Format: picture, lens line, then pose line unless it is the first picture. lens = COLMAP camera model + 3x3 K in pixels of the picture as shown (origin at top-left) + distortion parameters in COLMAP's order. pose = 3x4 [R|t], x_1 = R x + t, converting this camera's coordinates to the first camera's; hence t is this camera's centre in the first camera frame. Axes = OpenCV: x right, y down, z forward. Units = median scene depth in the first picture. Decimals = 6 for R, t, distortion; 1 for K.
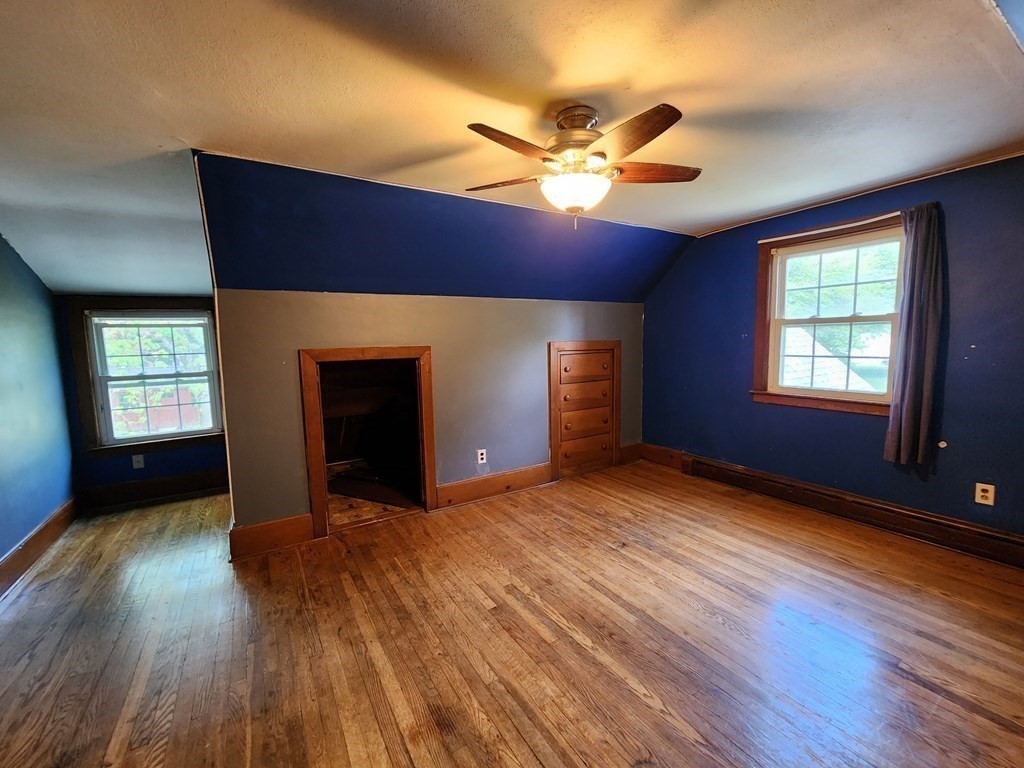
lens RADIAL K [[421.4, 0, 508.0], [0, 421.4, 384.2], [0, 0, 1]] dist [0.000027, -0.000508]
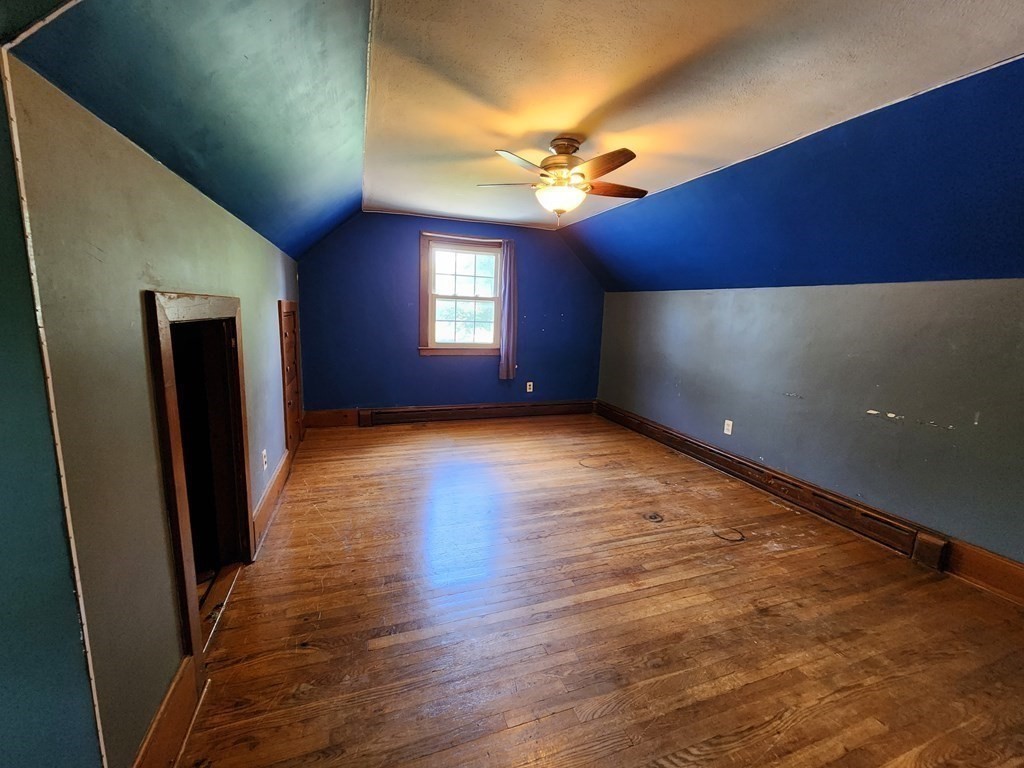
lens RADIAL K [[421.2, 0, 510.9], [0, 421.2, 383.7], [0, 0, 1]] dist [0.001774, -0.000817]
pose [[0.207443, -0.134922, 0.968898, -0.780257], [0.061077, 0.990297, 0.124825, -0.021846], [-0.976338, 0.033284, 0.213671, 0.529533]]
